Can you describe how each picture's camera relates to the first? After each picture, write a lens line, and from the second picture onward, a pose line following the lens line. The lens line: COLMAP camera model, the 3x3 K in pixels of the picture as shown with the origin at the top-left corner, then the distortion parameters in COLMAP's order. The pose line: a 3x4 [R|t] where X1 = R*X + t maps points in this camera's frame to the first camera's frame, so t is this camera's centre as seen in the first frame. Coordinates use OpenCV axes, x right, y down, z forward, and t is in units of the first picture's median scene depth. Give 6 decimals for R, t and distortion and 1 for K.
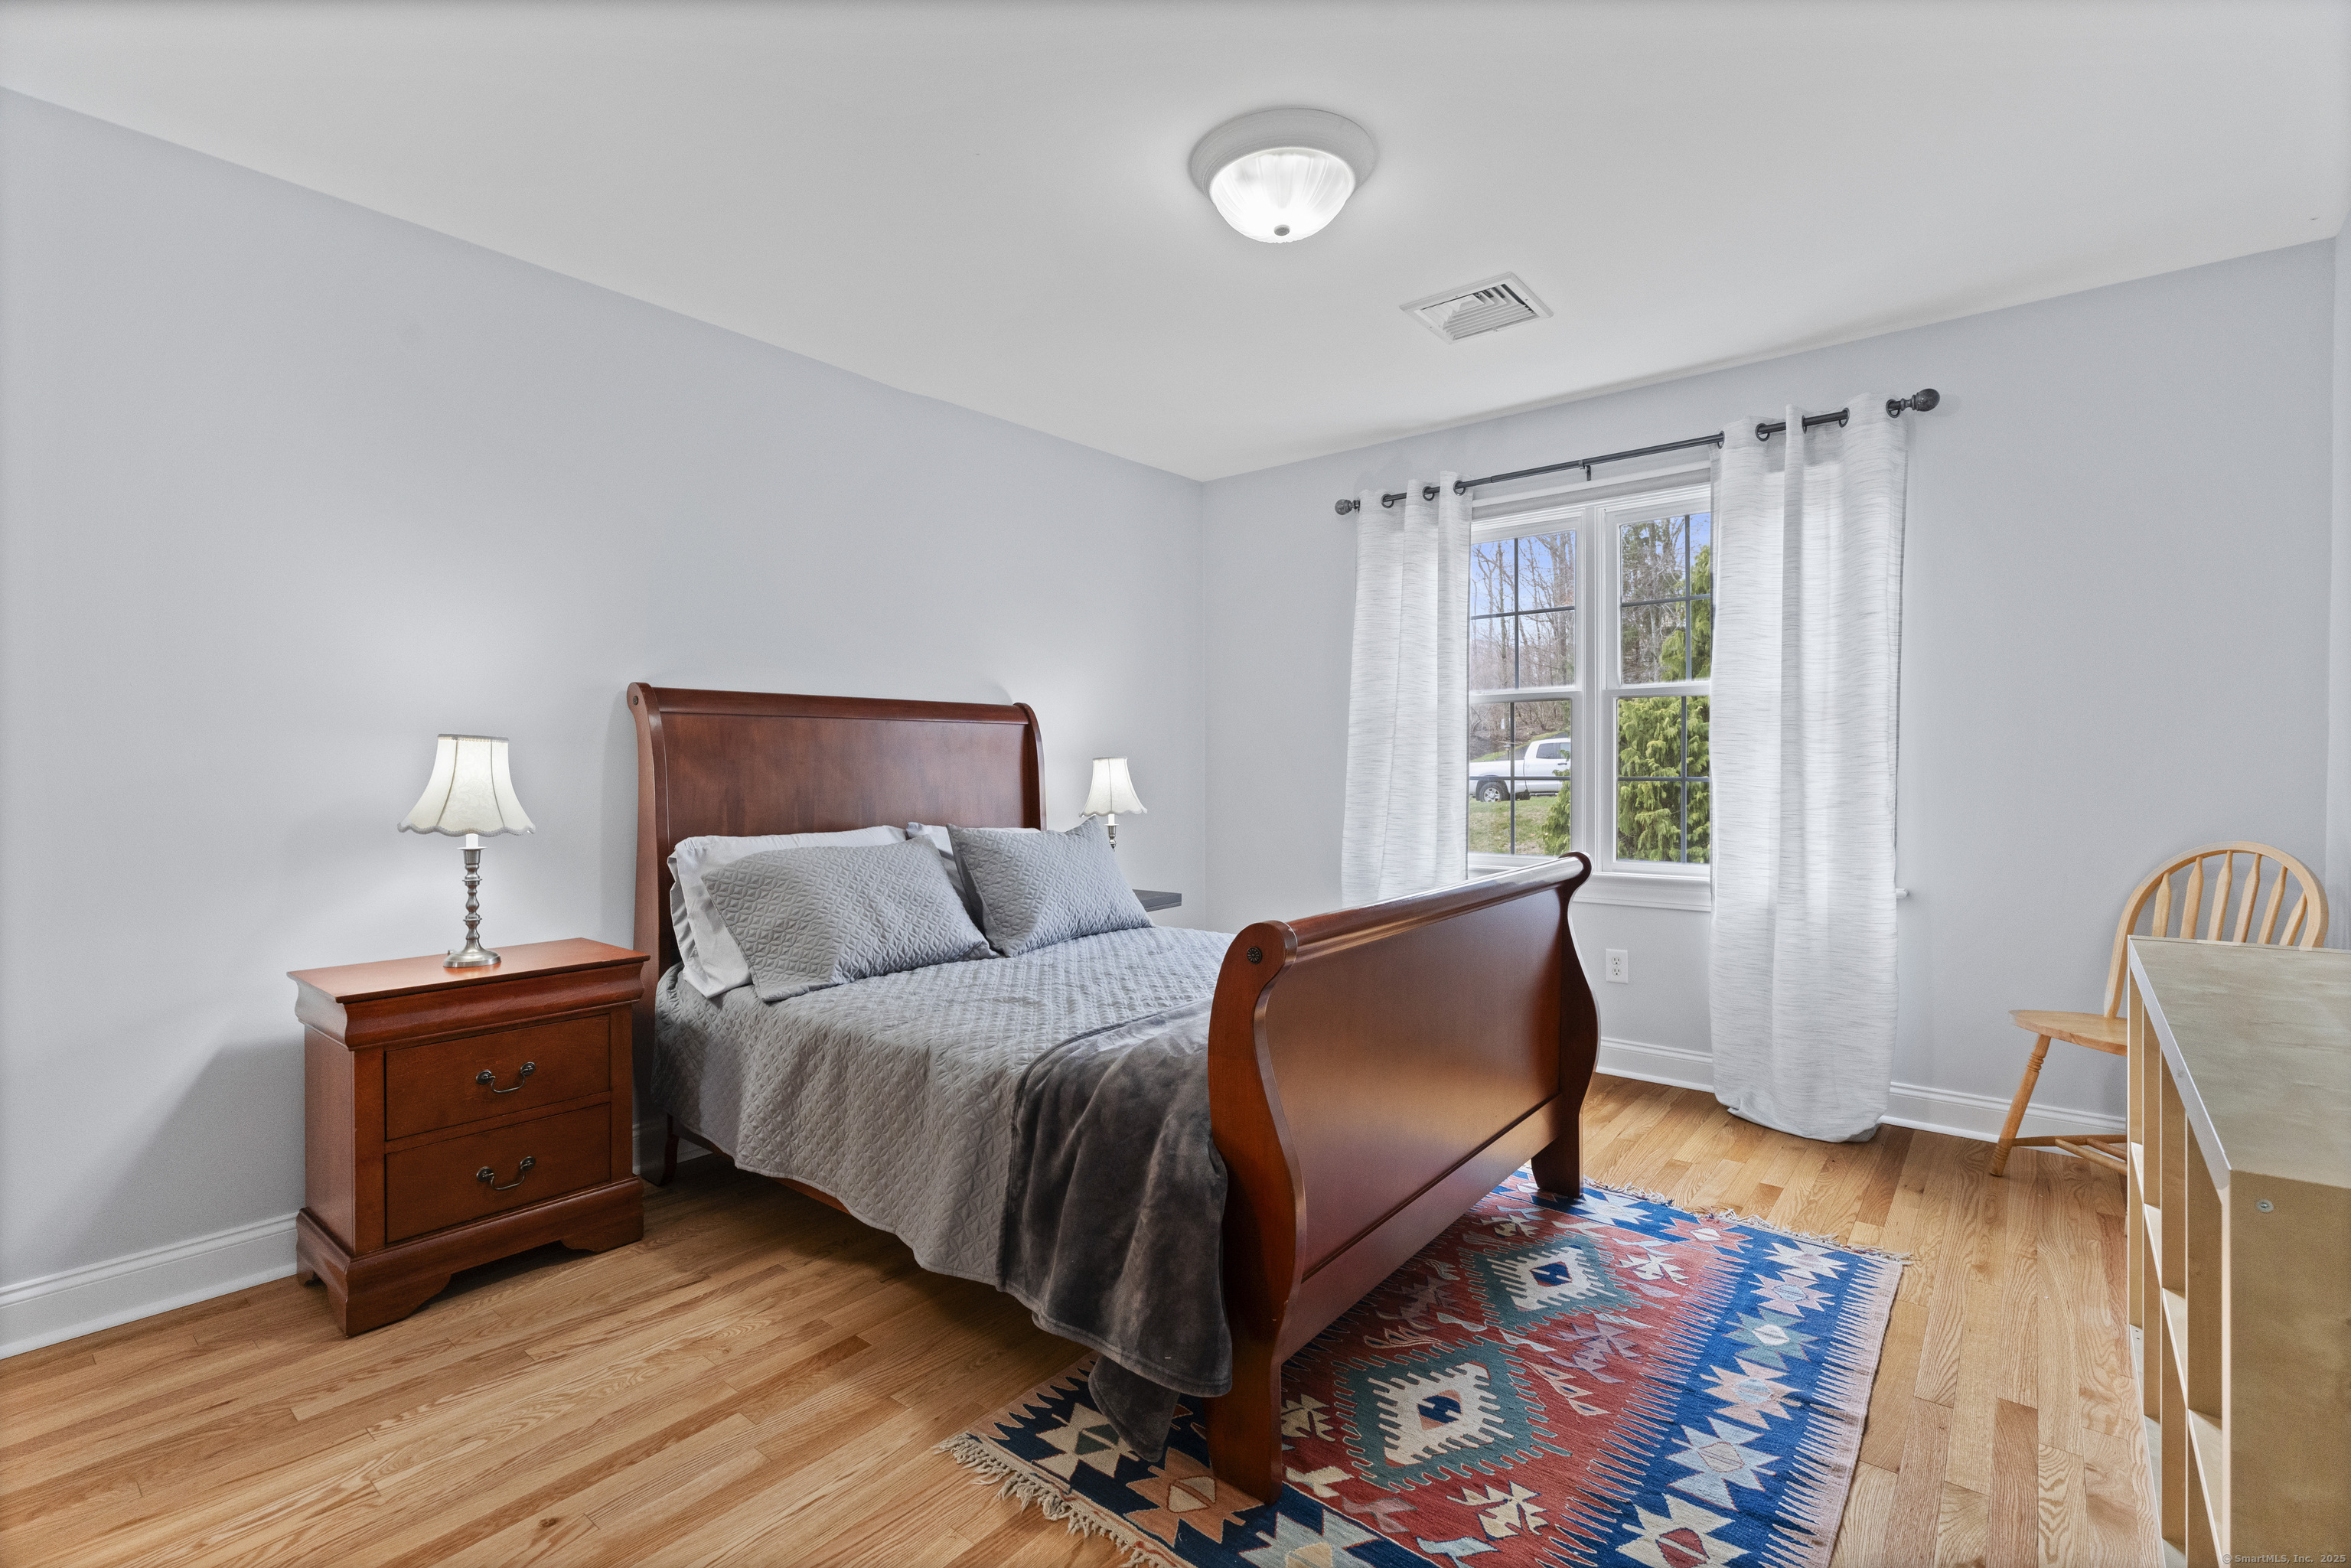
lens RADIAL K [[1054.5, 0, 1169.9], [0, 1054.5, 760.5], [0, 0, 1]] dist [0.000549, -0.001212]
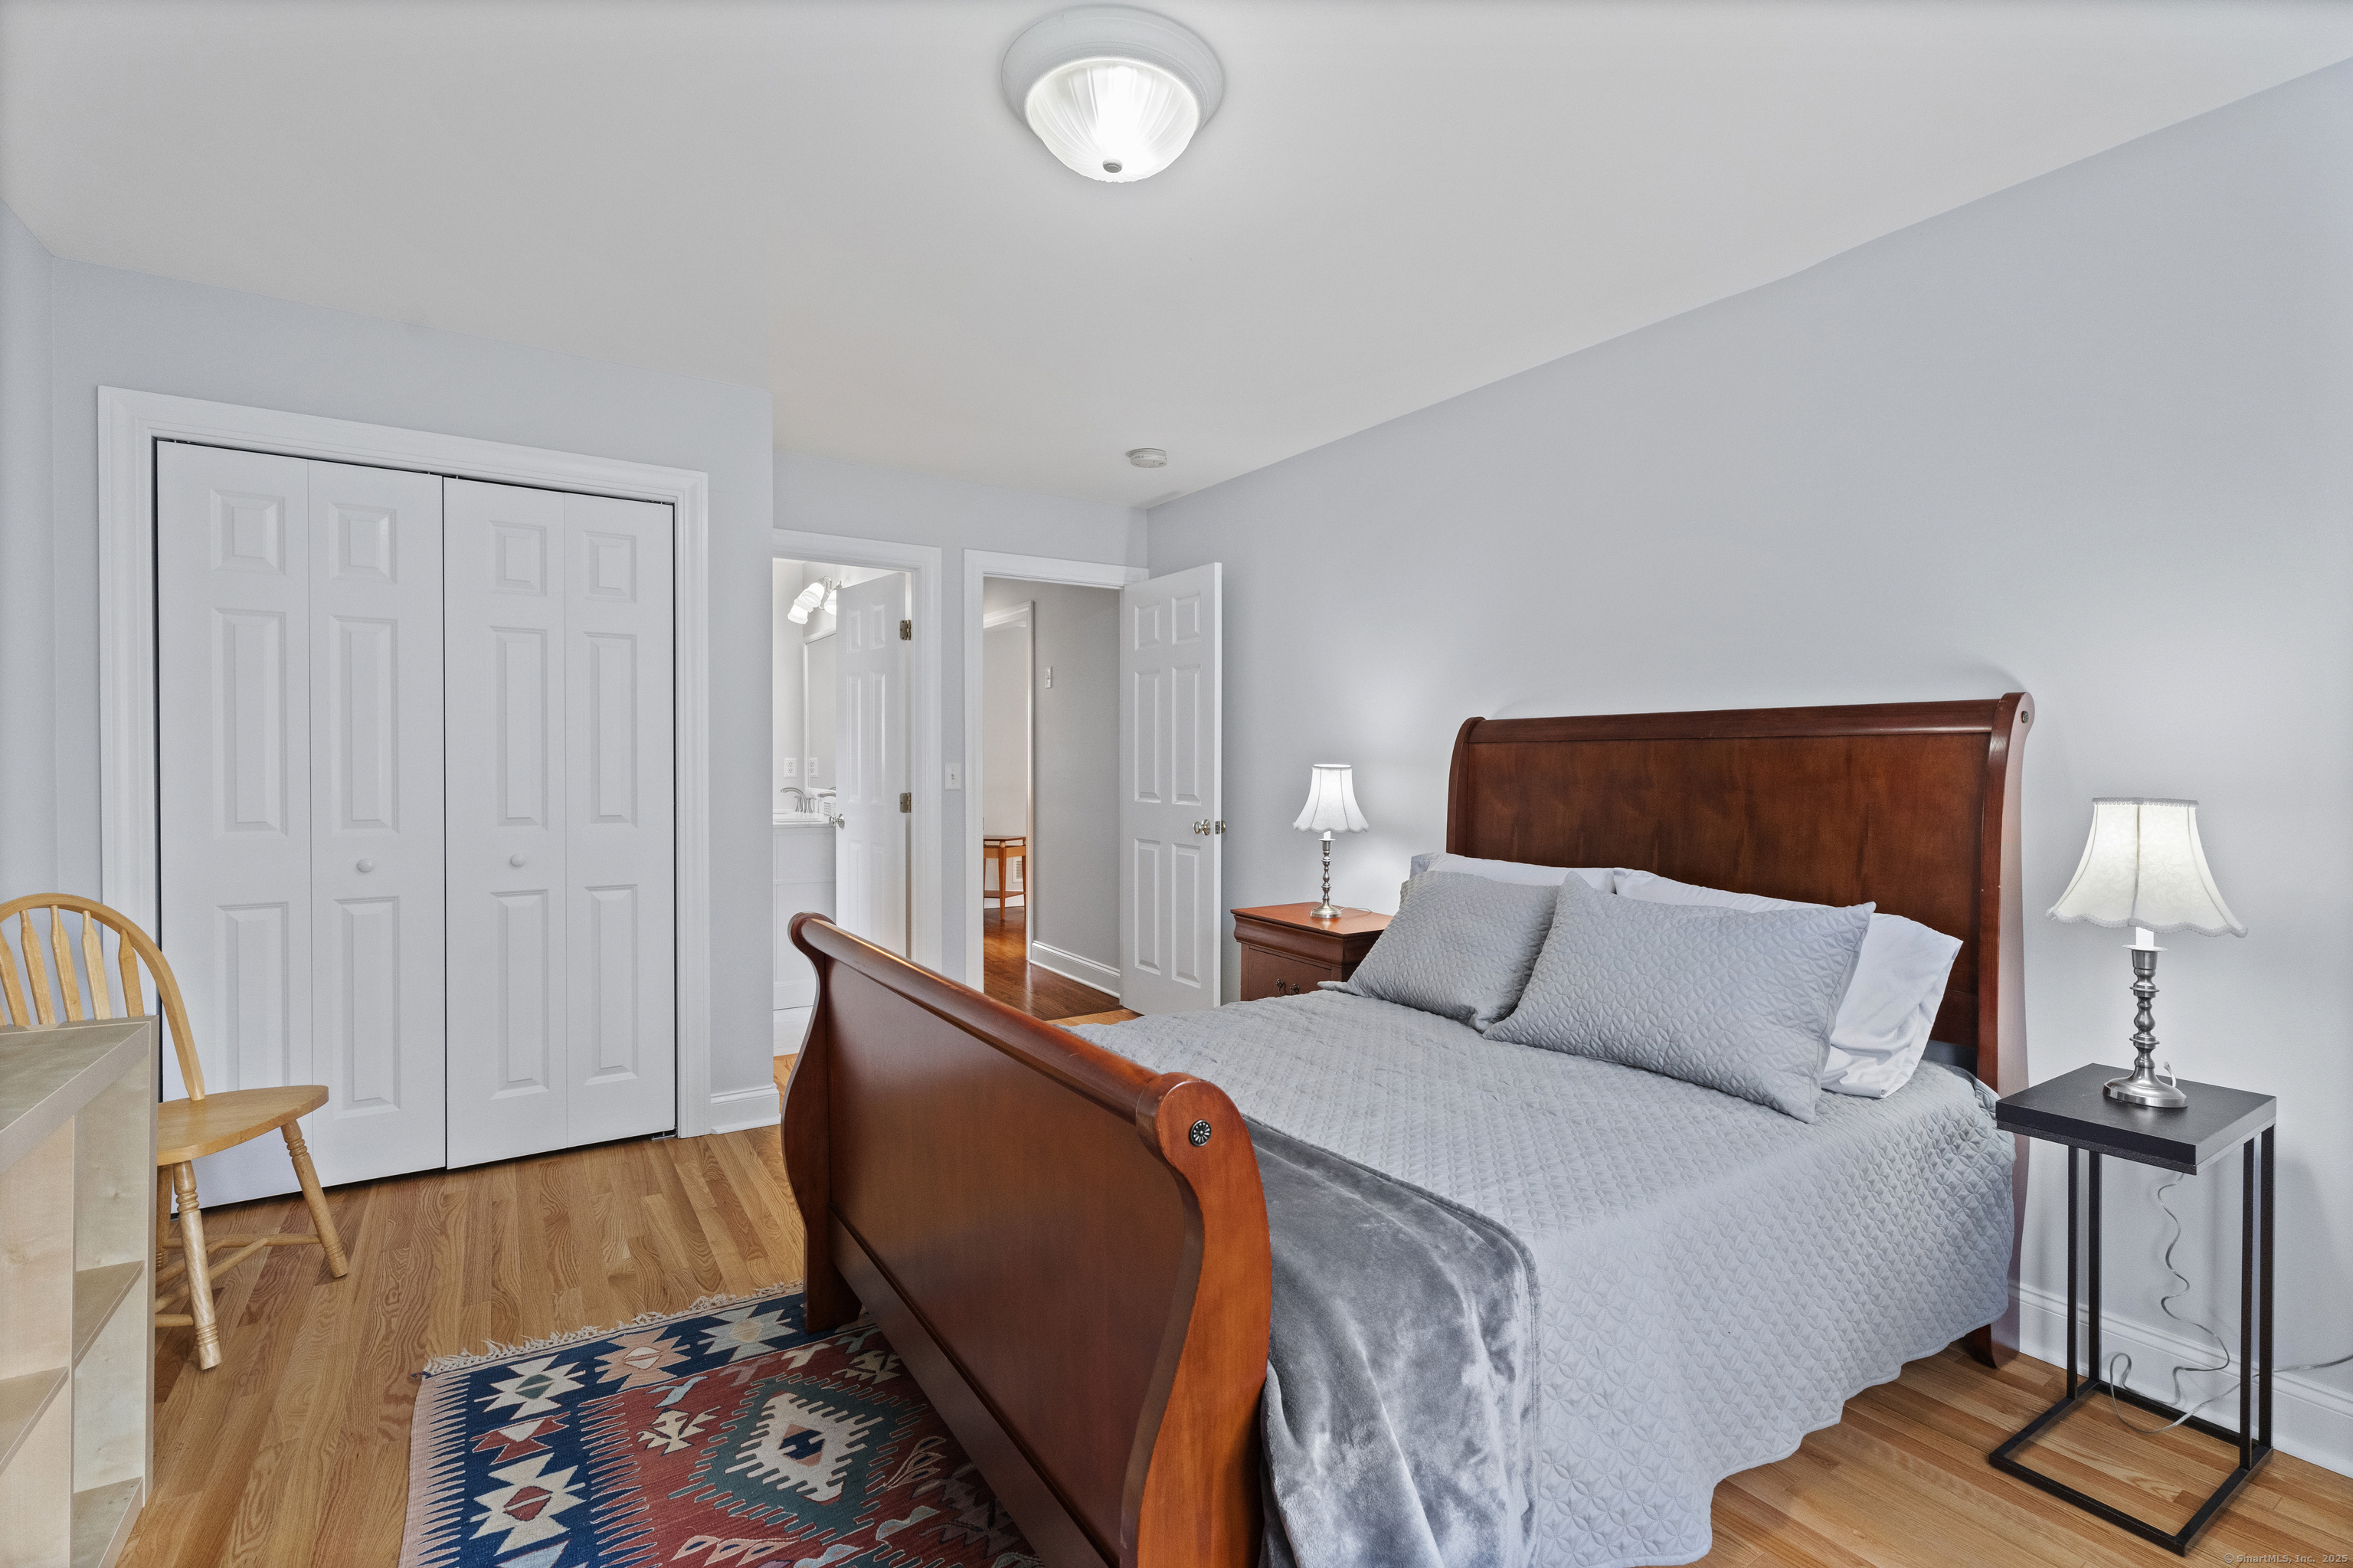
lens RADIAL K [[1055.5, 0, 1170.9], [0, 1055.5, 760.5], [0, 0, 1]] dist [0.000549, -0.001212]
pose [[-0.311380, -0.000526, -0.950285, 1.103064], [-0.001941, 0.999998, 0.000082, -0.039744], [0.950283, 0.001870, -0.311381, 1.642946]]
